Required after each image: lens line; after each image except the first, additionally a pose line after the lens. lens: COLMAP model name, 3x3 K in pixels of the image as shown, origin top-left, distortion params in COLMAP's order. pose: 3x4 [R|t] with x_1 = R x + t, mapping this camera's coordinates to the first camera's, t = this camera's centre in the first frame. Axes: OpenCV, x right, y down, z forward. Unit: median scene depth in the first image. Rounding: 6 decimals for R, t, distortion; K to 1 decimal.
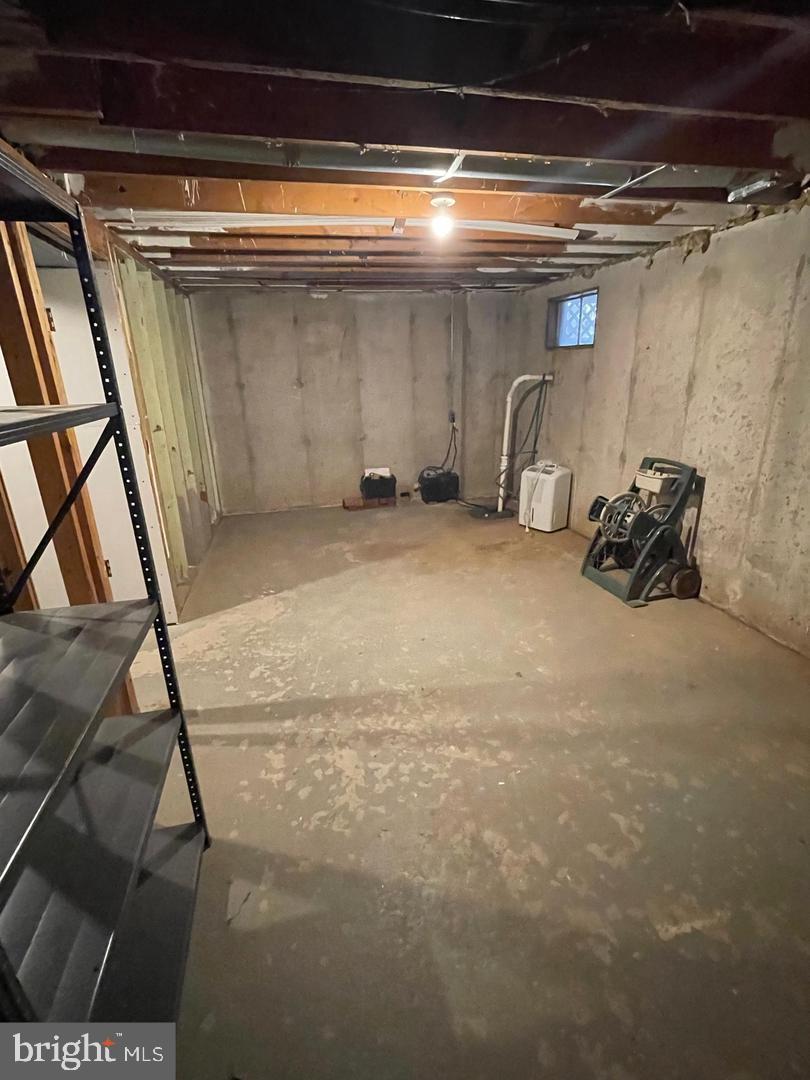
lens RADIAL K [[499.0, 0, 406.6], [0, 499.0, 539.5], [0, 0, 1]] dist [-0.001327, 0.000001]
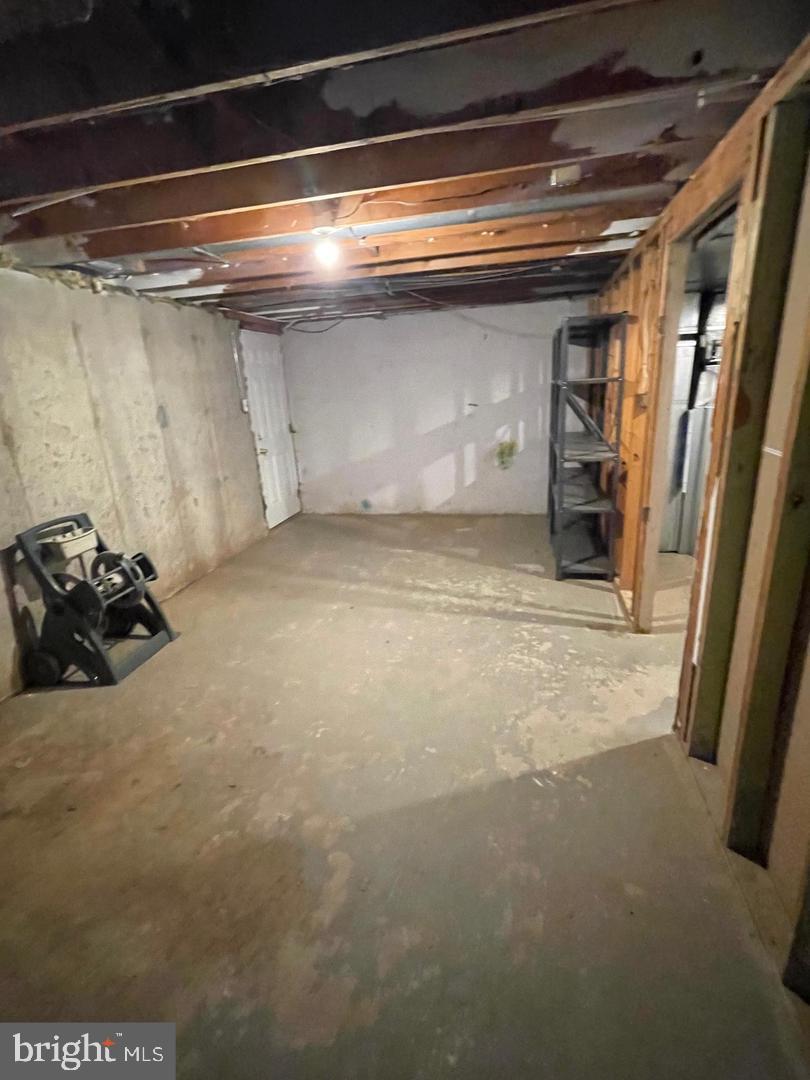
lens RADIAL K [[499.0, 0, 408.8], [0, 499.0, 538.7], [0, 0, 1]] dist [-0.001327, 0.000001]
pose [[-0.894333, -0.060319, 0.443318, -0.524471], [0.220212, 0.803187, 0.553531, -0.622422], [-0.389455, 0.592665, -0.705034, 1.823430]]
